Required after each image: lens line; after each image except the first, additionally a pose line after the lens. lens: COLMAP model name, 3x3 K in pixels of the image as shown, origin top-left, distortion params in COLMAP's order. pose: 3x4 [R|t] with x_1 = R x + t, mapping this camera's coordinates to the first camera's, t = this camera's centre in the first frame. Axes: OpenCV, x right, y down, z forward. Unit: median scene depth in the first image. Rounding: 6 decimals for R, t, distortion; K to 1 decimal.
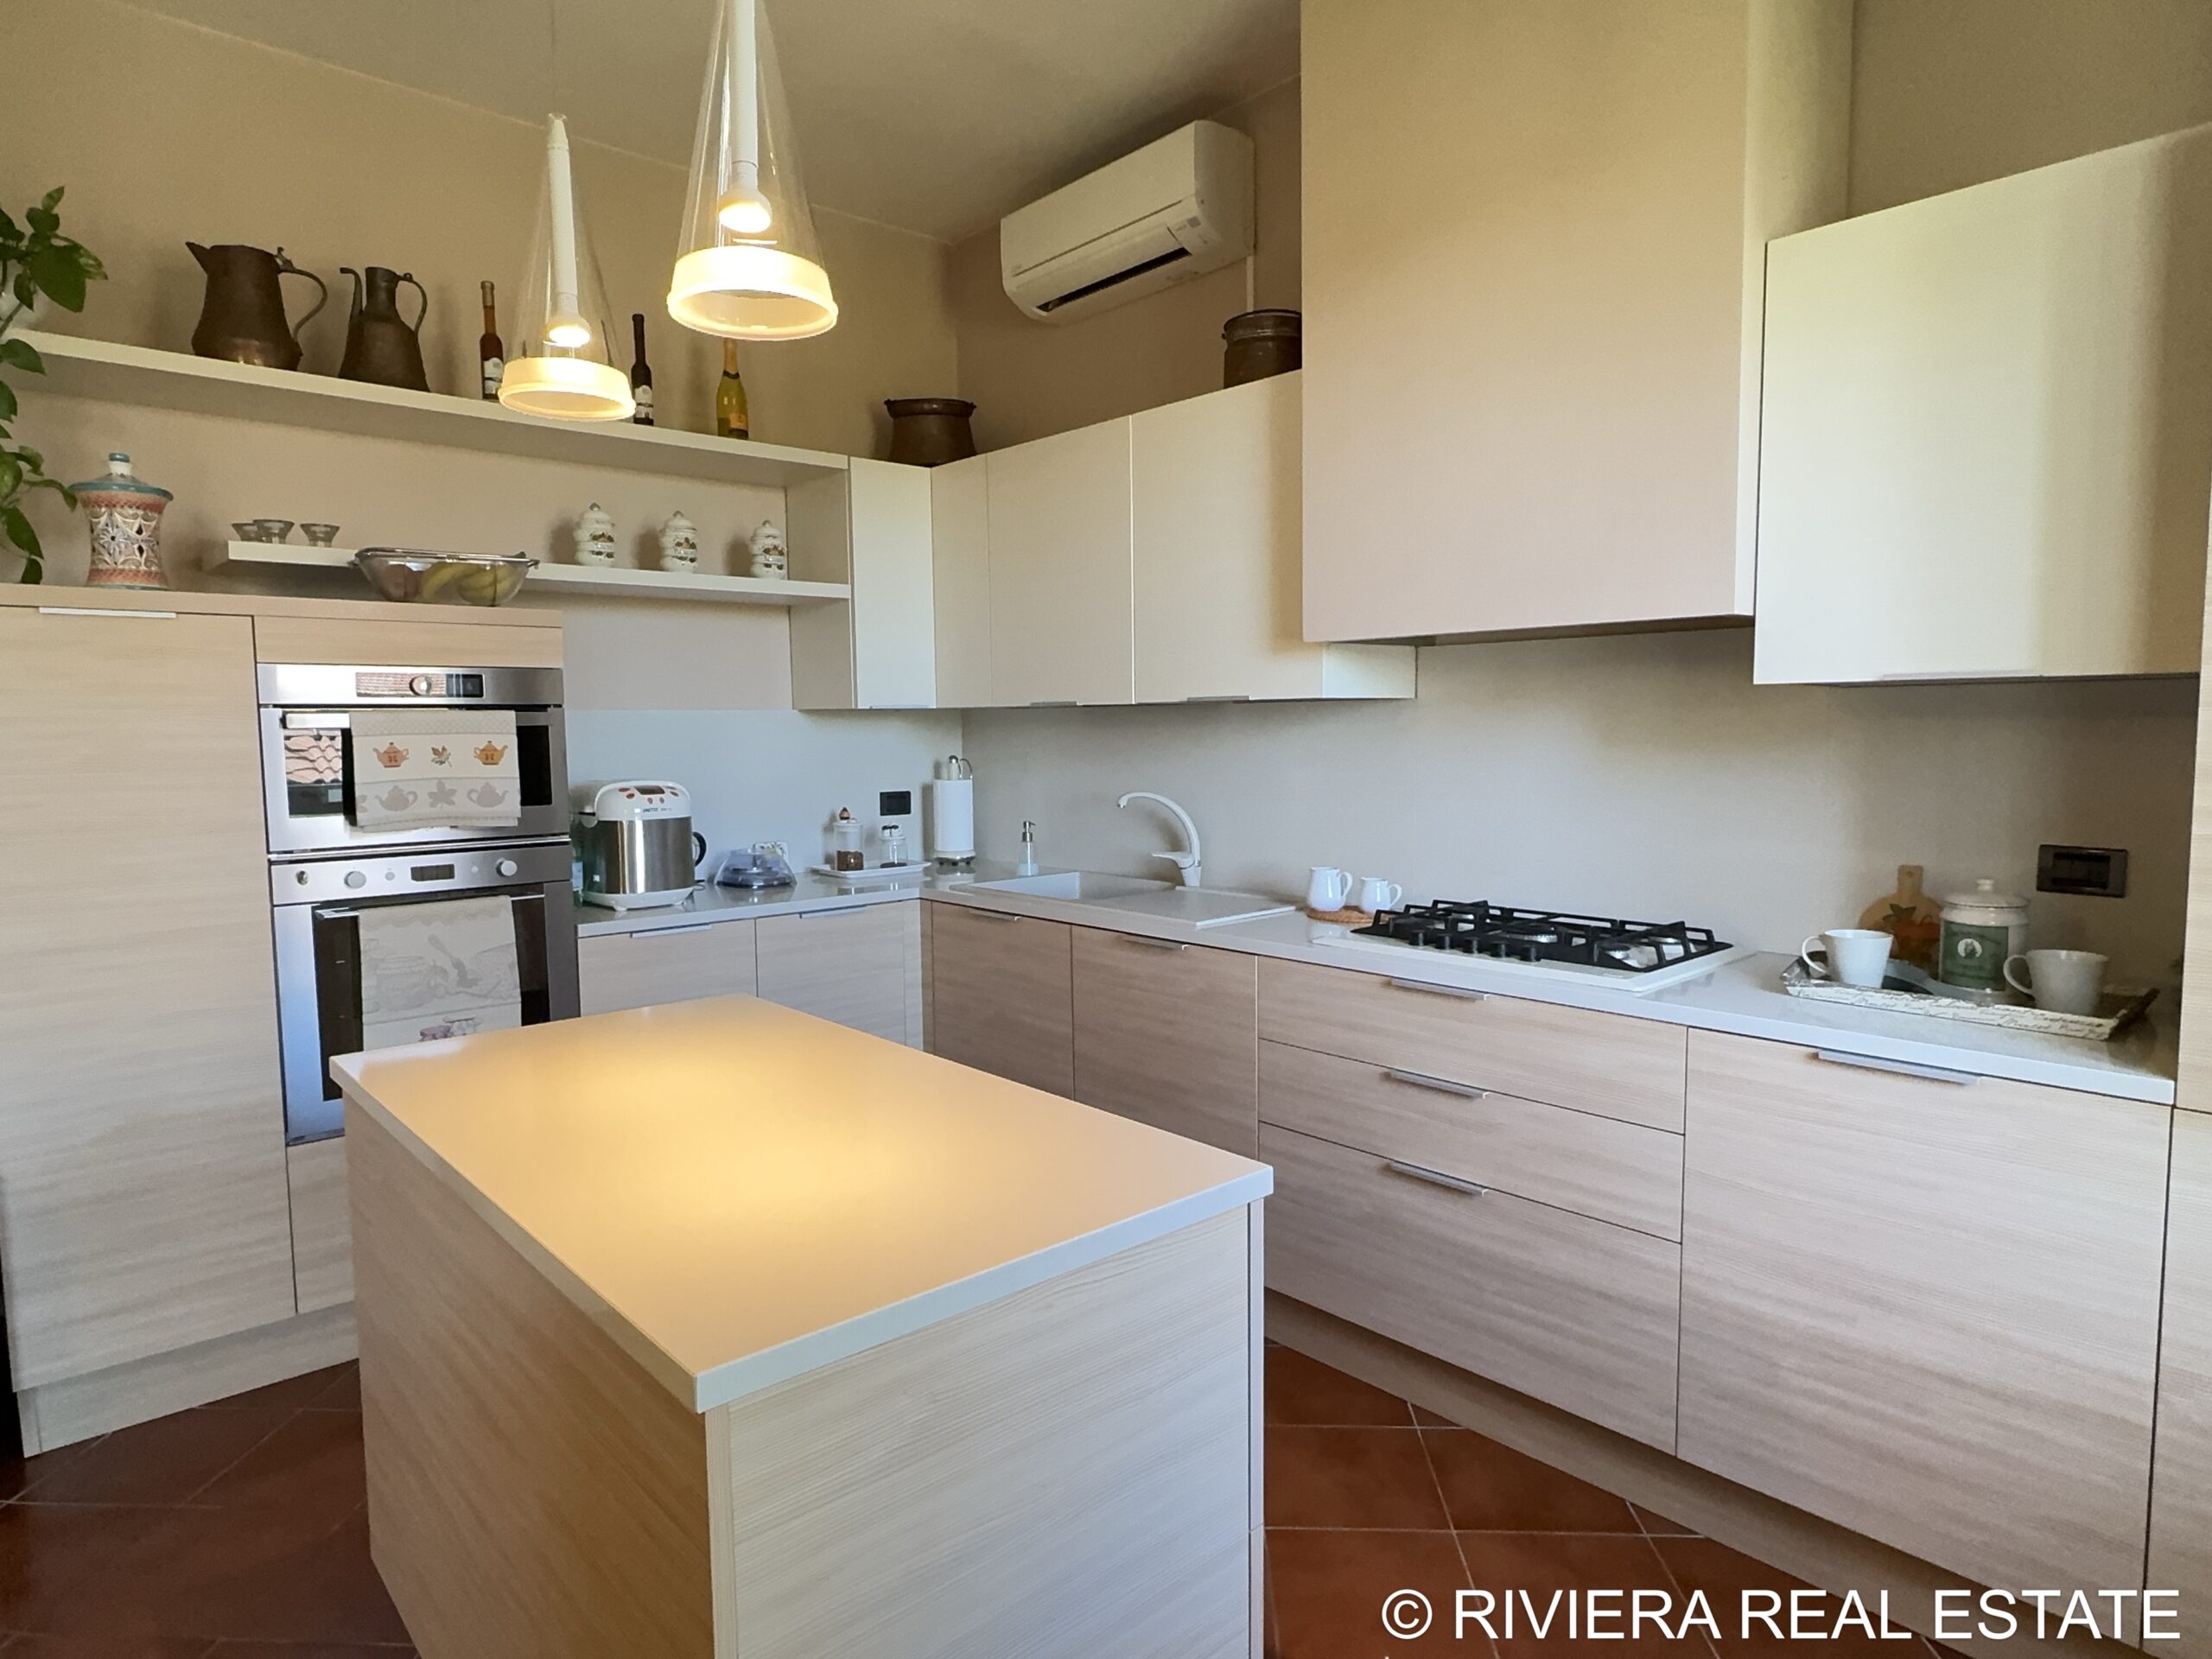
lens RADIAL K [[1266.8, 0, 1111.2], [0, 1266.8, 823.3], [0, 0, 1]] dist [-0.000849, 0.001056]
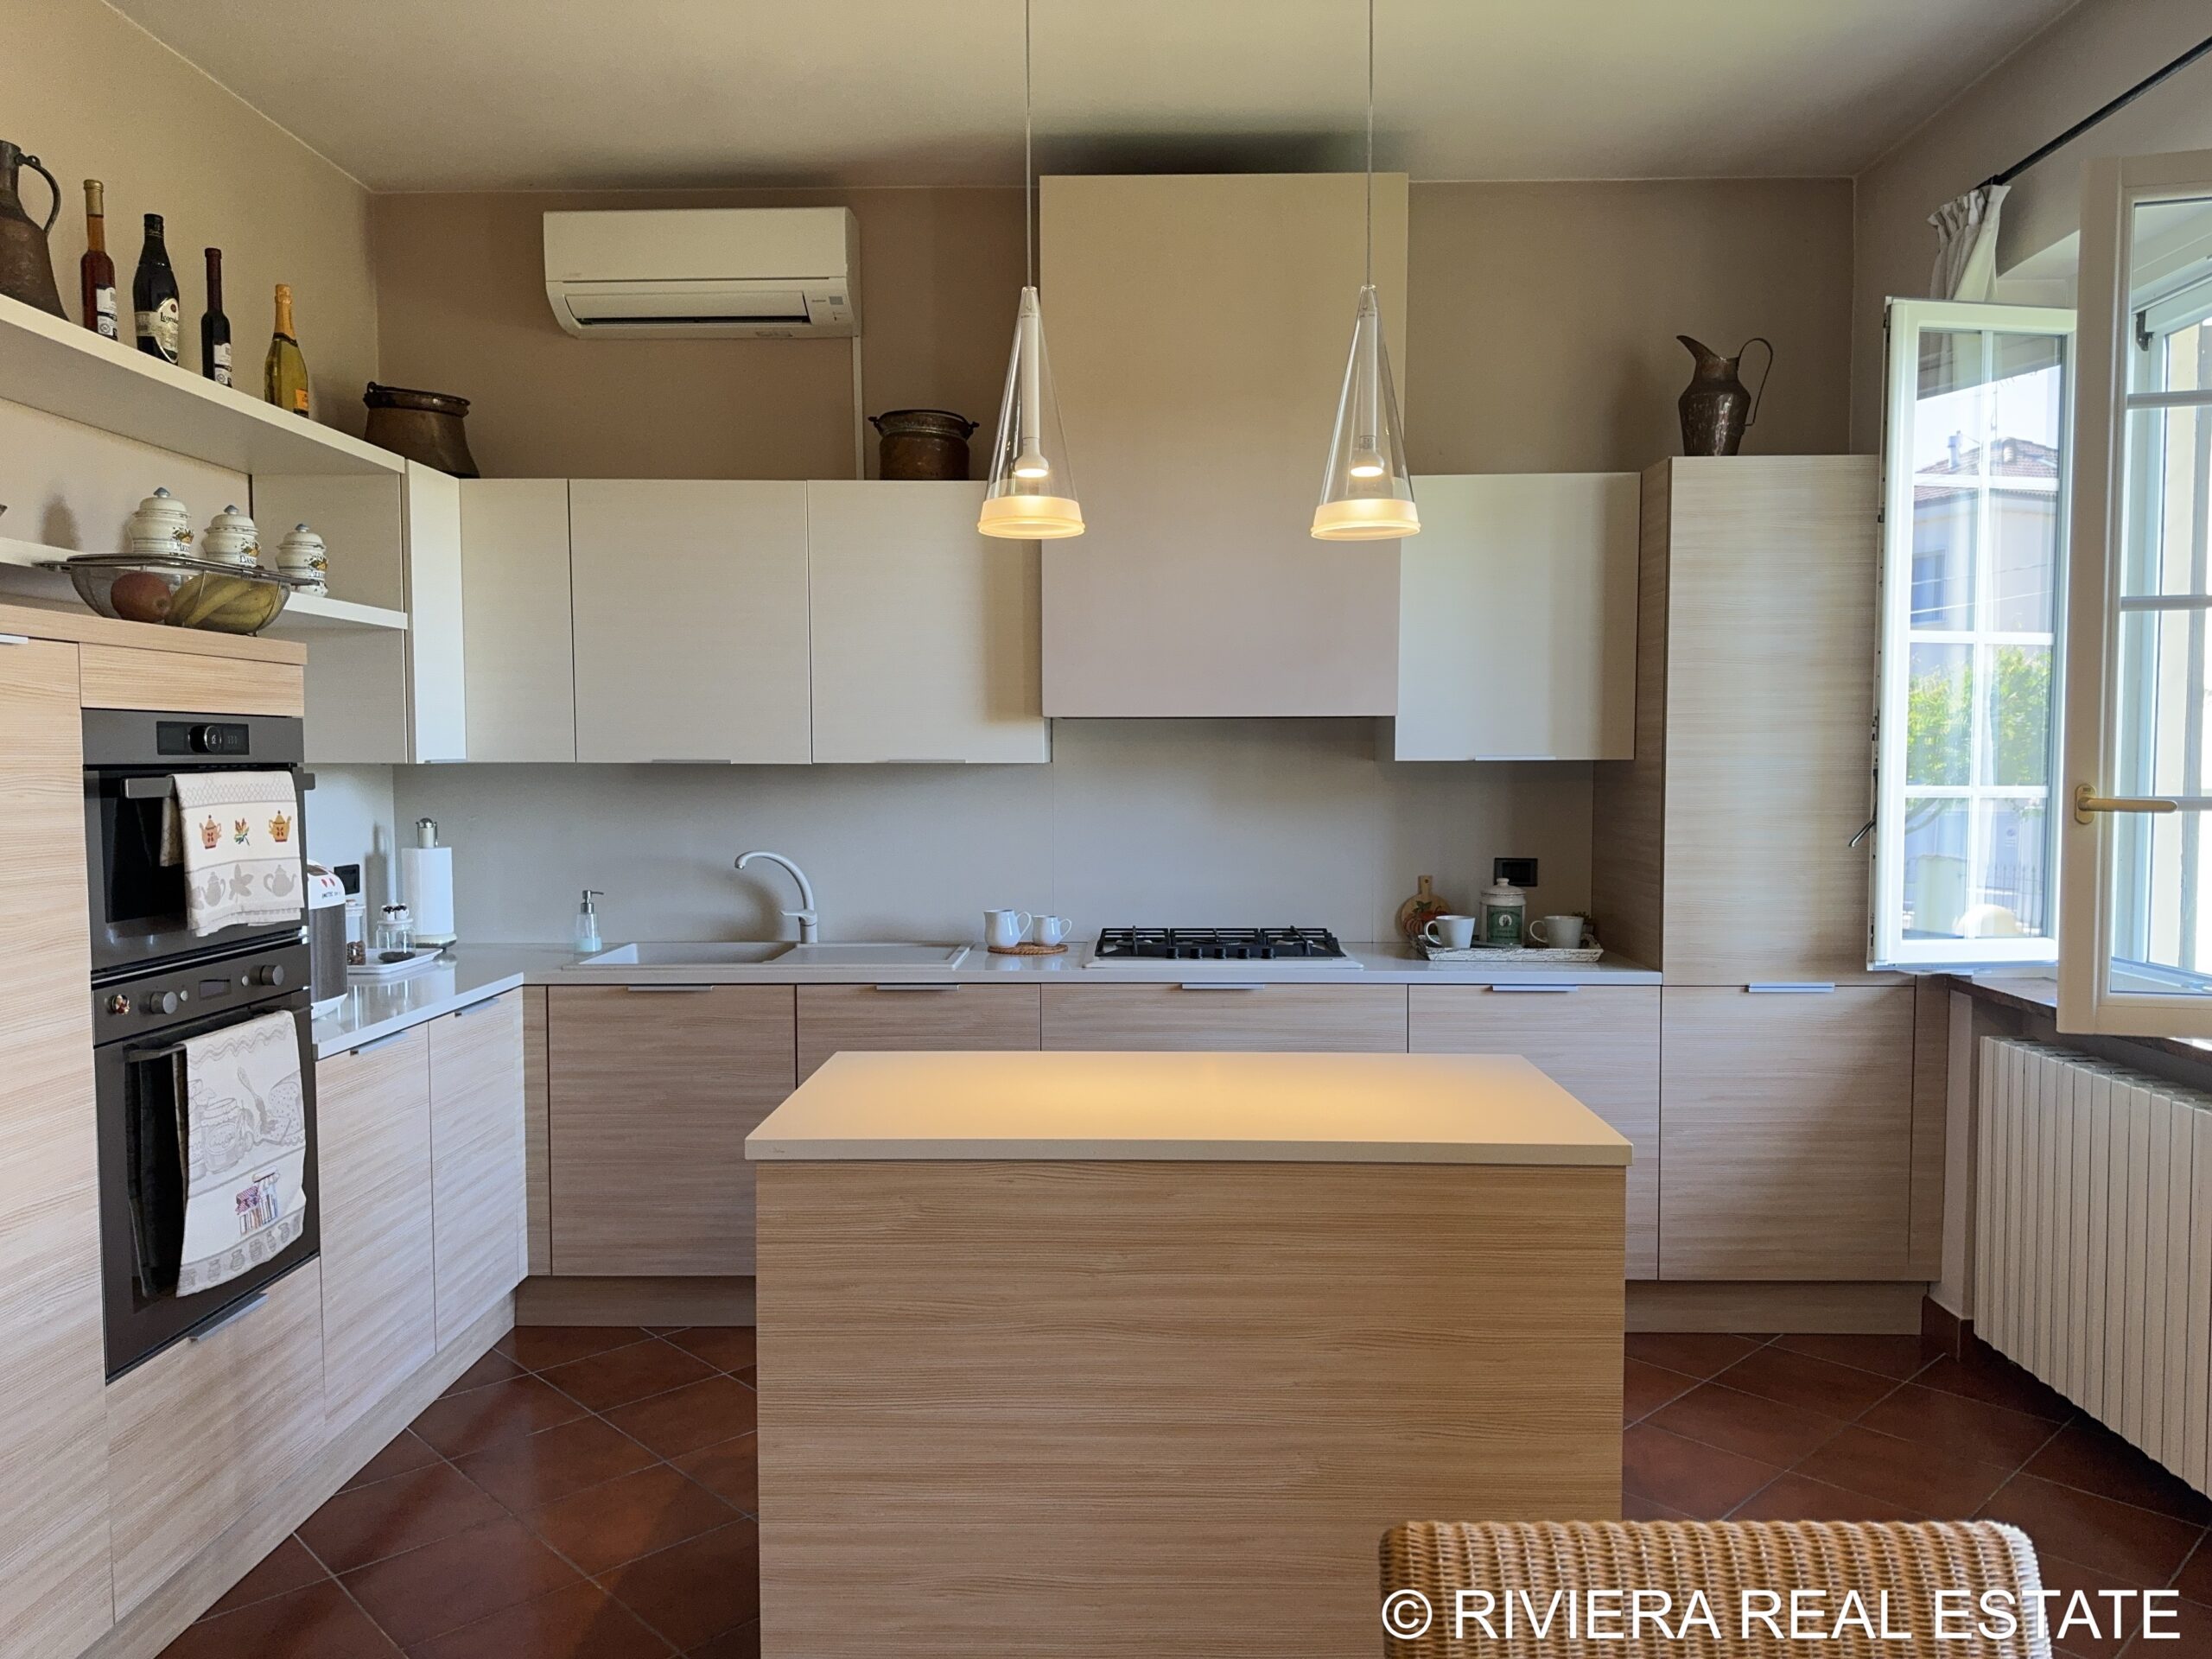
lens RADIAL K [[1535.7, 0, 1106.7], [0, 1535.7, 852.6], [0, 0, 1]] dist [0.035249, -0.025891]
pose [[0.688226, -0.036275, 0.724589, -0.773411], [0.051974, 0.998648, 0.000630, -0.012923], [-0.723632, 0.037227, 0.689181, -0.016624]]
